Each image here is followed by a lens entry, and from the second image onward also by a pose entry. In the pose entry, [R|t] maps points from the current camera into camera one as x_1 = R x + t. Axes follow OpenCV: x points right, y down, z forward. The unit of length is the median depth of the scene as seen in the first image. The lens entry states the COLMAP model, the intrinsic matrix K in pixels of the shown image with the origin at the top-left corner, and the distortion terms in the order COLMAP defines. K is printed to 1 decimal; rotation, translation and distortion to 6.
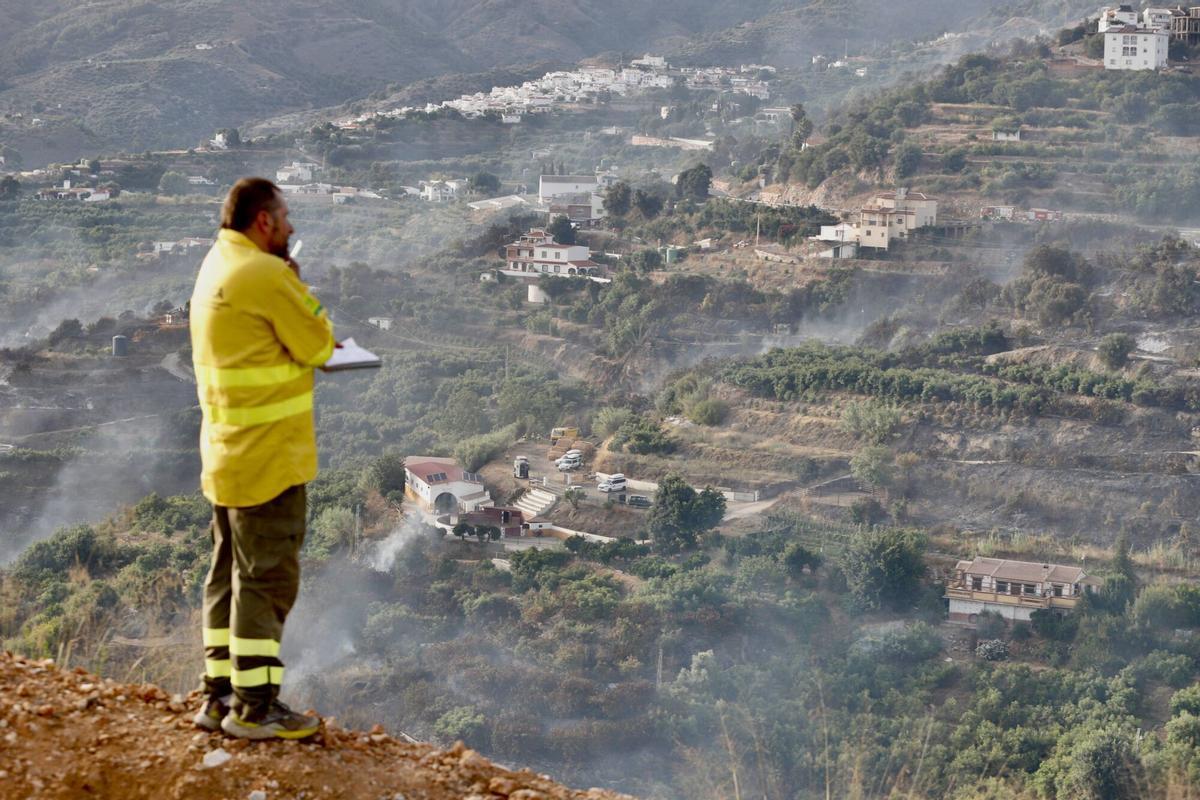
lens RADIAL K [[2898.2, 0, 626.1], [0, 2898.2, 436.9], [0, 0, 1]] dist [-0.341932, 0.000000]
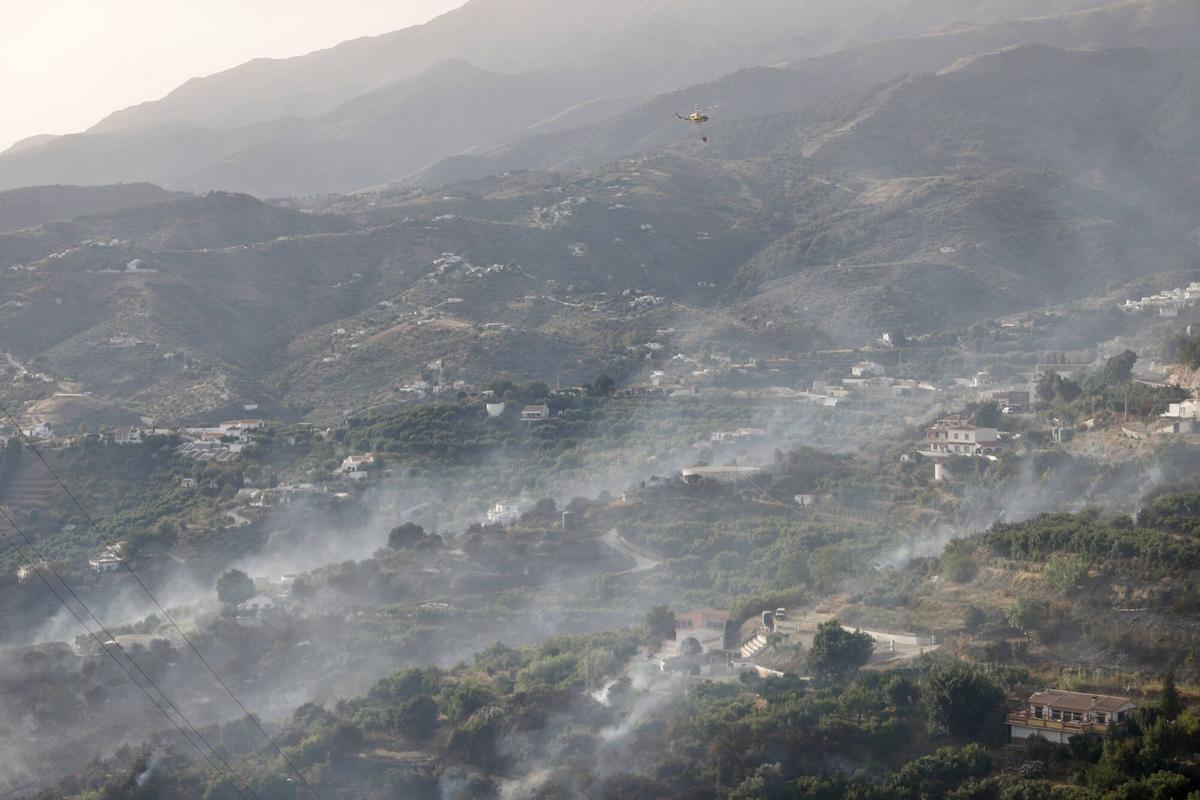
lens RADIAL K [[2847.7, 0, 590.2], [0, 2847.7, 387.9], [0, 0, 1]] dist [-0.378737, 0.000000]
pose [[0.946039, -0.022850, -0.323247, 0.142793], [-0.005085, 0.996341, -0.085314, 0.008677], [0.324014, 0.082354, 0.942461, -0.049298]]
